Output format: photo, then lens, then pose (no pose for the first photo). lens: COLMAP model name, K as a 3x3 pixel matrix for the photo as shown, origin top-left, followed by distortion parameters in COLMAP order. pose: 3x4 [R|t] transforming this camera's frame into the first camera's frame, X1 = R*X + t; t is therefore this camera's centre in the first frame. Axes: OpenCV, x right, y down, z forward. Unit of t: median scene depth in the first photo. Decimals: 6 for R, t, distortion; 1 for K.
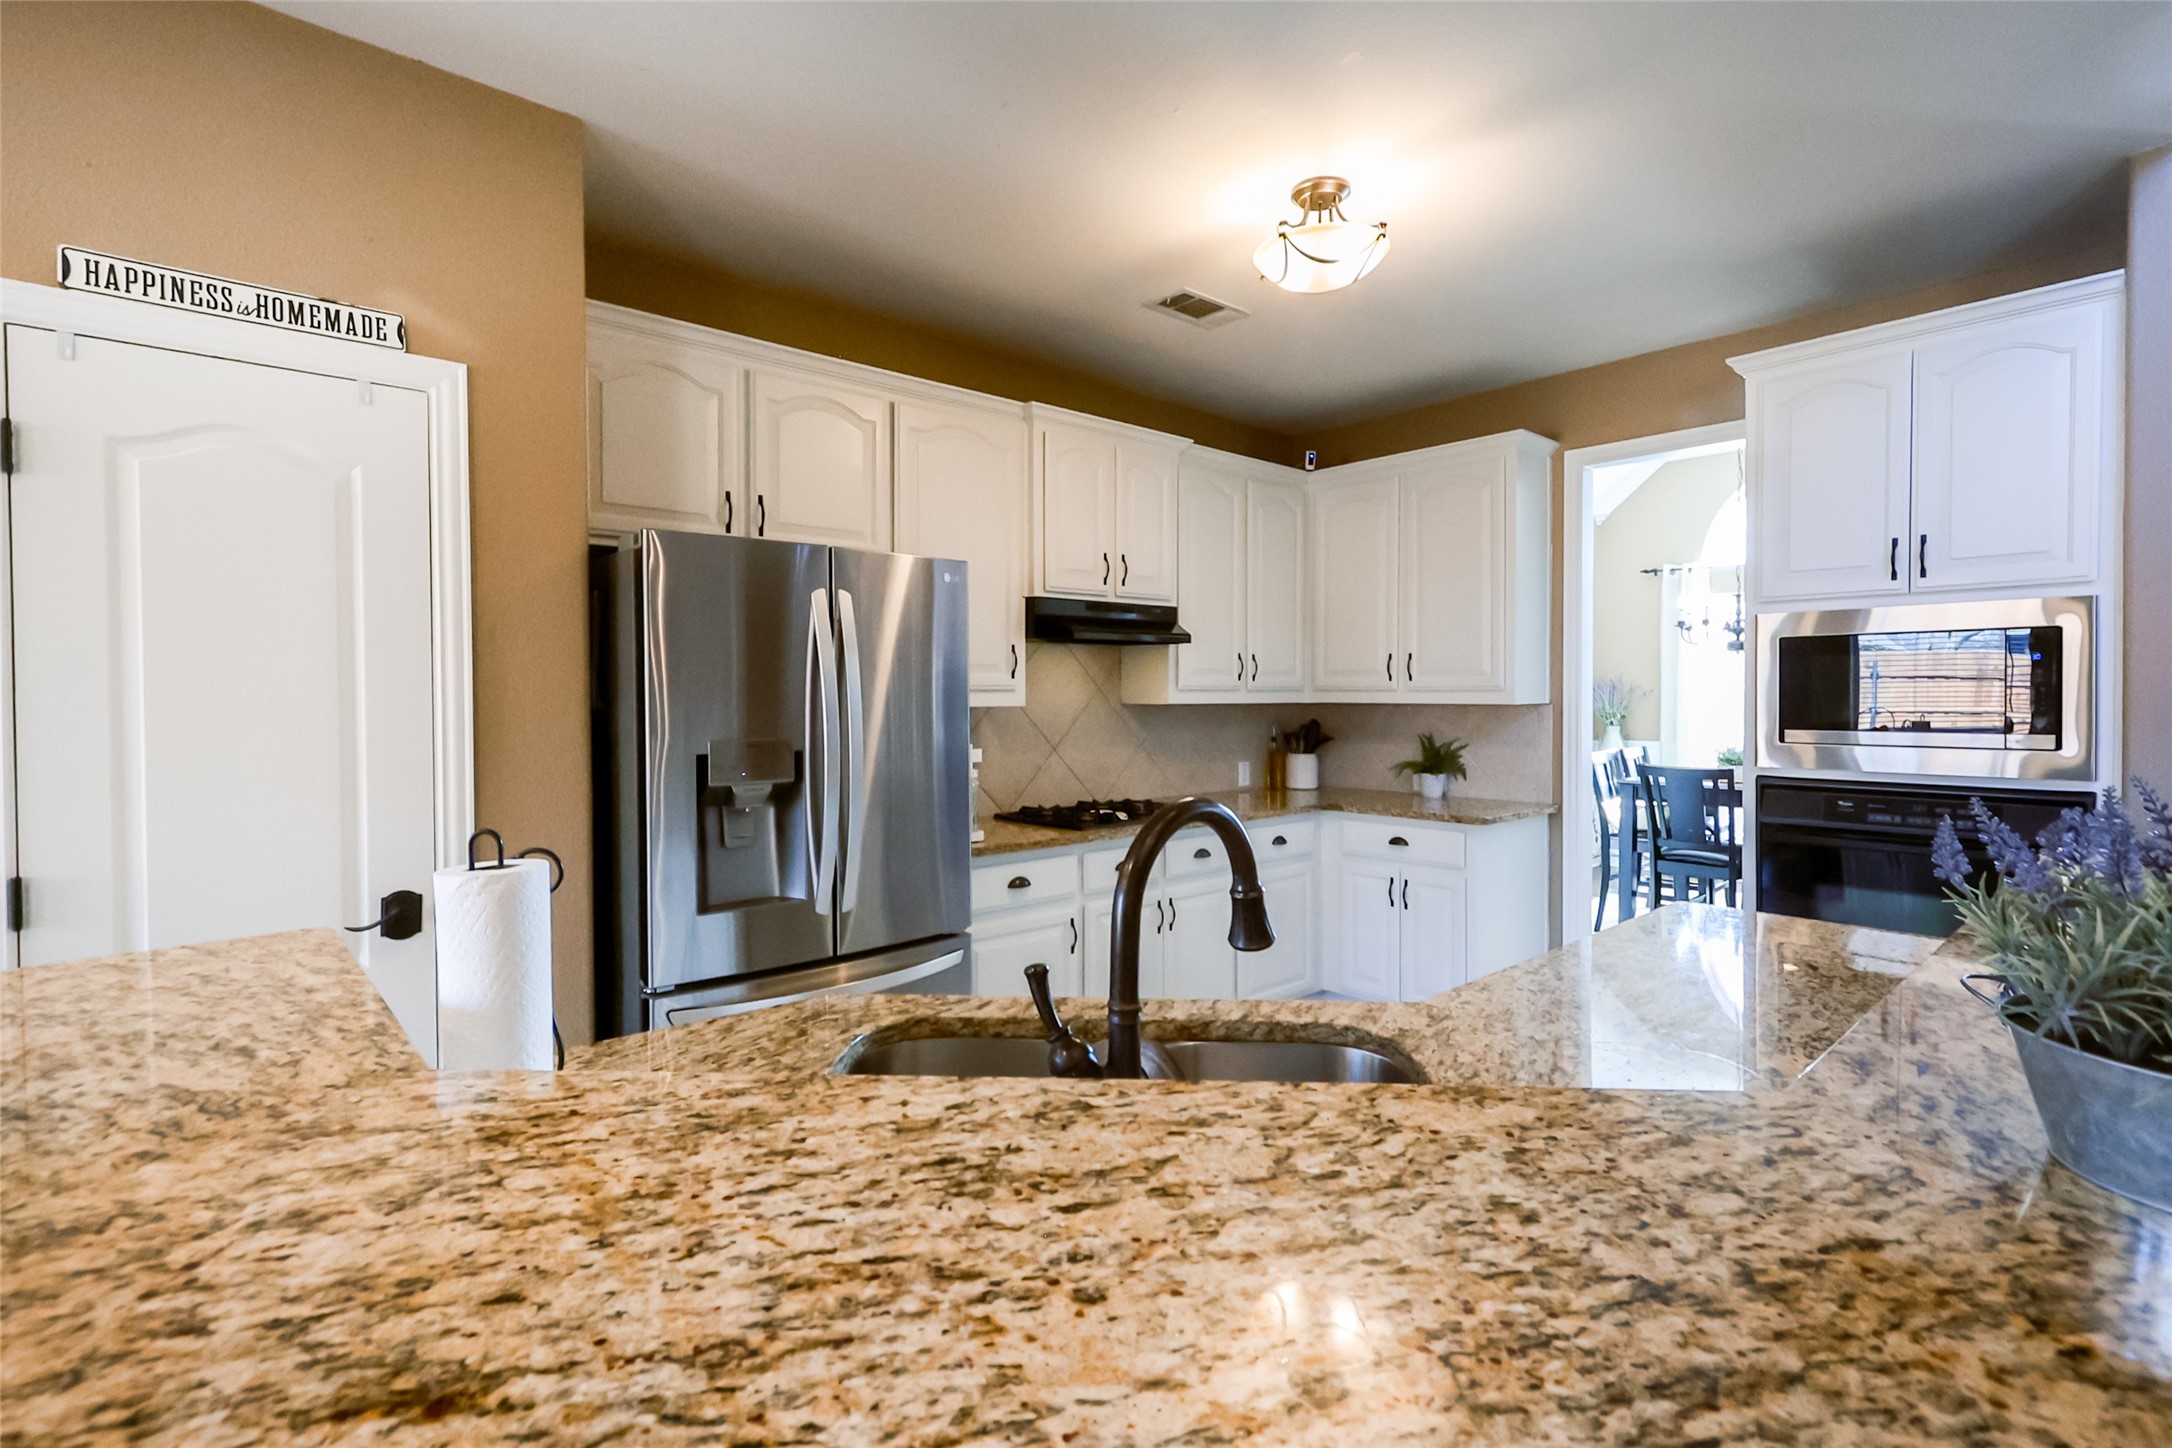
lens RADIAL K [[944.1, 0, 982.9], [0, 944.1, 694.6], [0, 0, 1]] dist [0.013224, 0.000128]
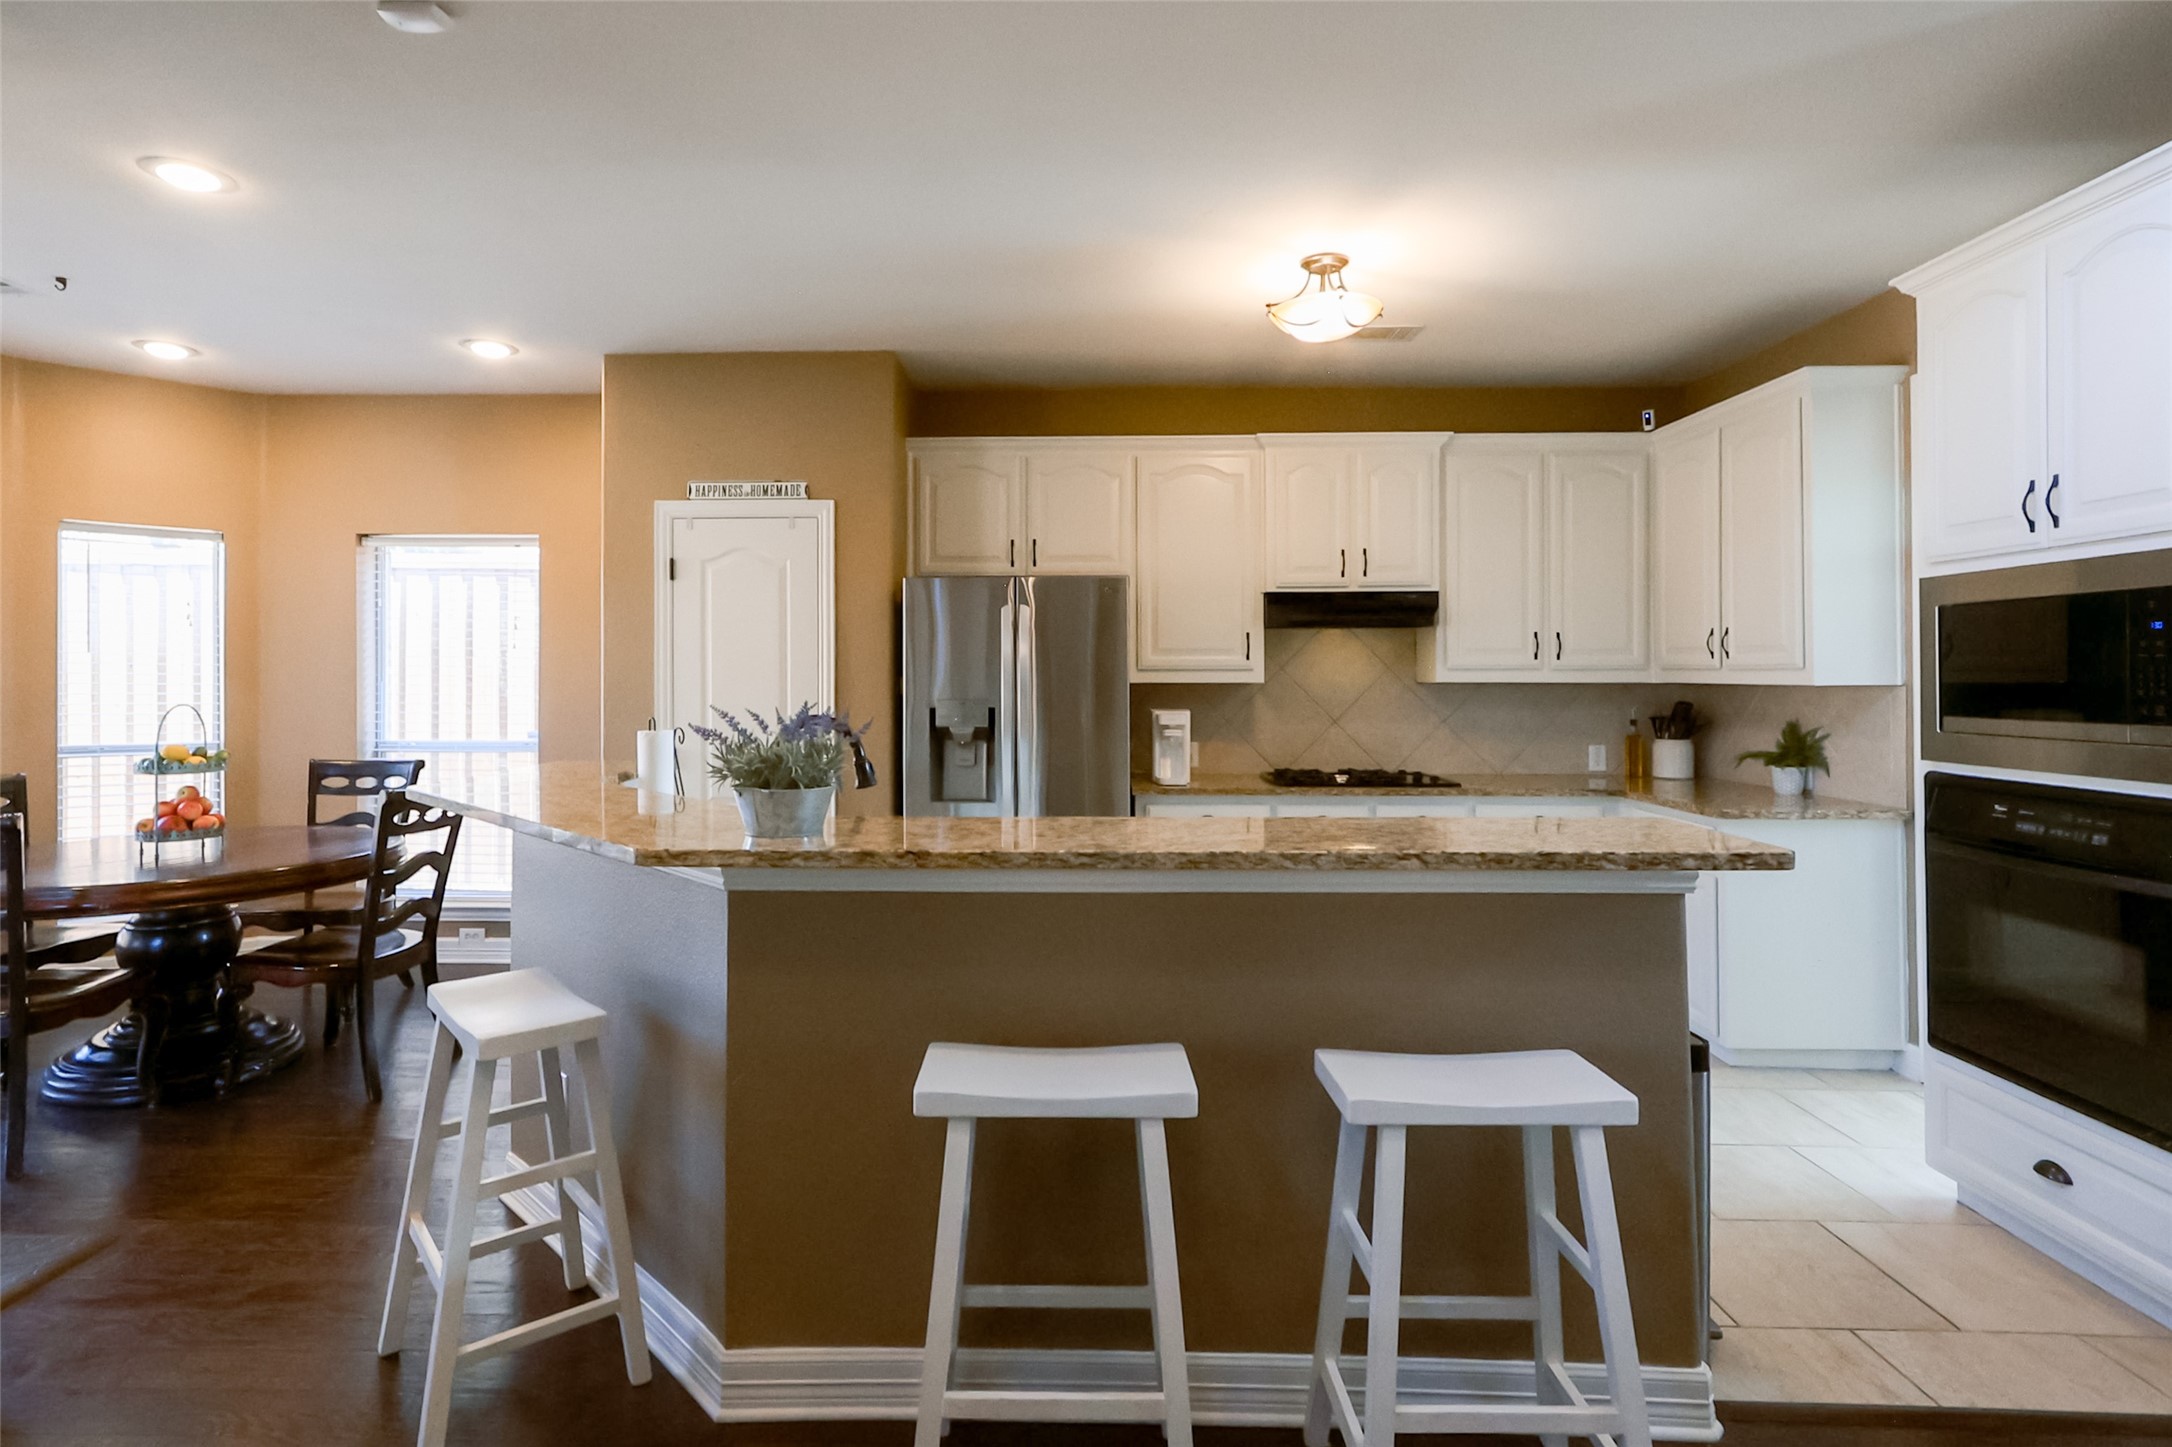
lens RADIAL K [[1032.2, 0, 1122.8], [0, 1032.2, 667.3], [0, 0, 1]] dist [0.010498, 0.000650]
pose [[0.758843, -0.002496, -0.651269, 0.699273], [-0.003341, 0.999965, -0.007726, 0.003277], [0.651265, 0.008039, 0.758808, -0.113285]]
